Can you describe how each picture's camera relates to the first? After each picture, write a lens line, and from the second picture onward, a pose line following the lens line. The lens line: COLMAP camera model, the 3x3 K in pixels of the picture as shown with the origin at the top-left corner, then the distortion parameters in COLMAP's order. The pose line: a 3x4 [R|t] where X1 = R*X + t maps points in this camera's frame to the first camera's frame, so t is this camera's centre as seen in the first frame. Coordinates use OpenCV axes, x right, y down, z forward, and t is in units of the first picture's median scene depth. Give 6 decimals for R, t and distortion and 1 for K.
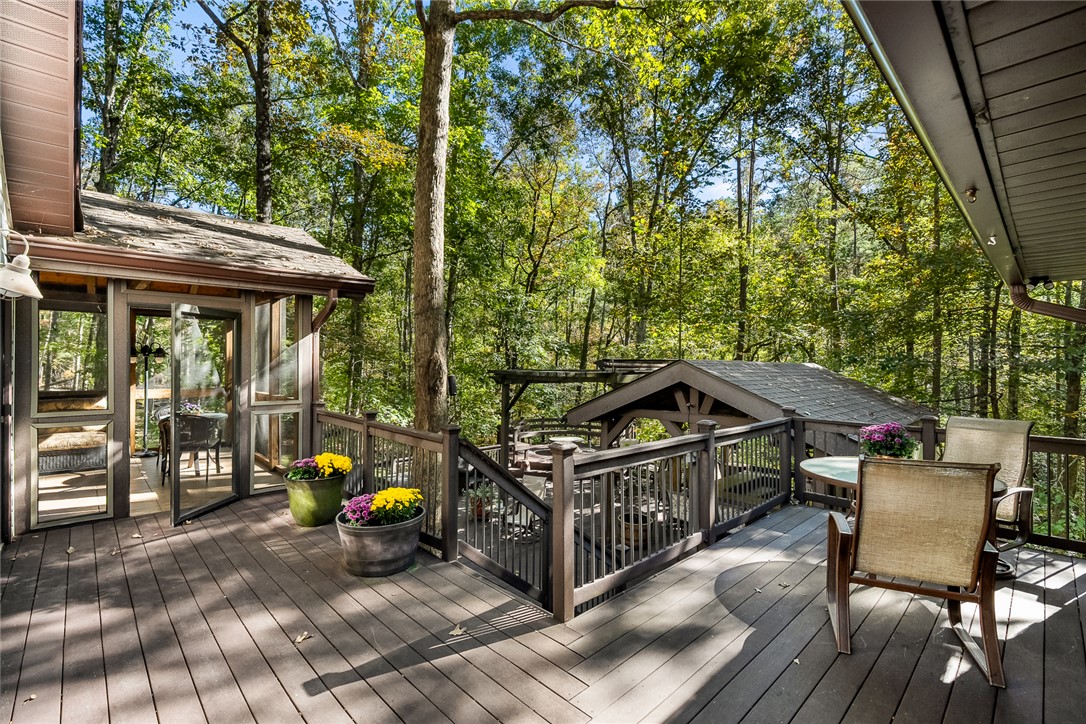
lens RADIAL K [[484.8, 0, 543.0], [0, 484.8, 362.0], [0, 0, 1]] dist [-0.011890, 0.000252]
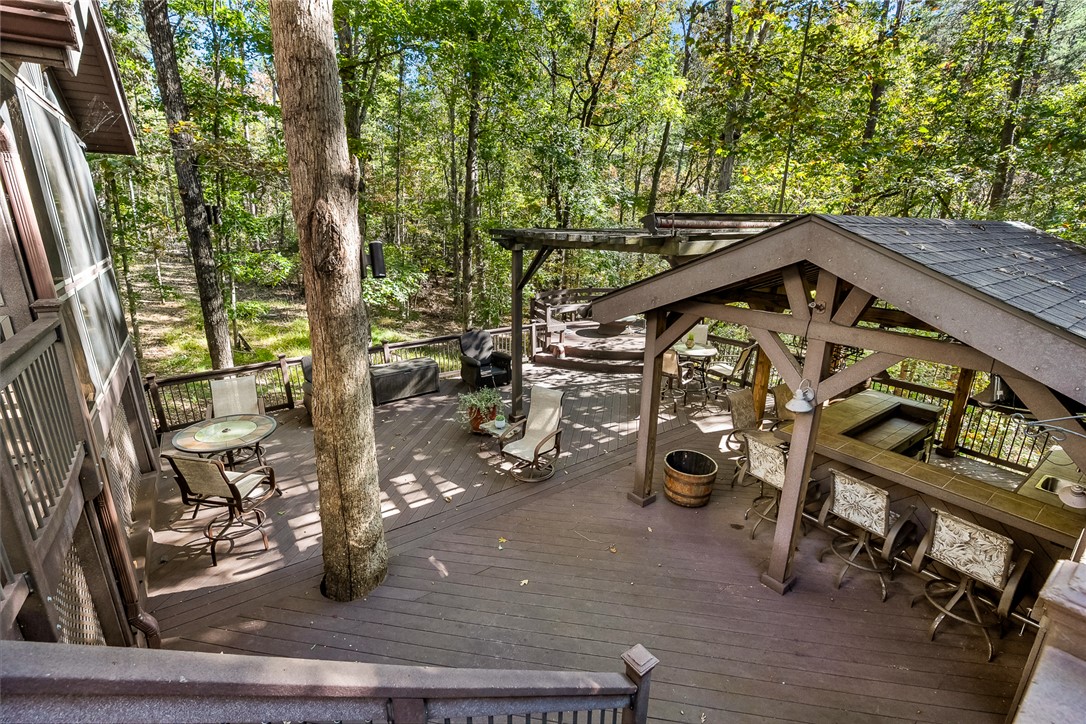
lens RADIAL K [[484.8, 0, 543.0], [0, 484.8, 362.0], [0, 0, 1]] dist [-0.011890, 0.000252]
pose [[0.990606, 0.040718, -0.130547, 0.022977], [-0.001555, 0.957935, 0.286980, -0.000068], [0.136741, -0.284081, 0.949000, 0.121764]]
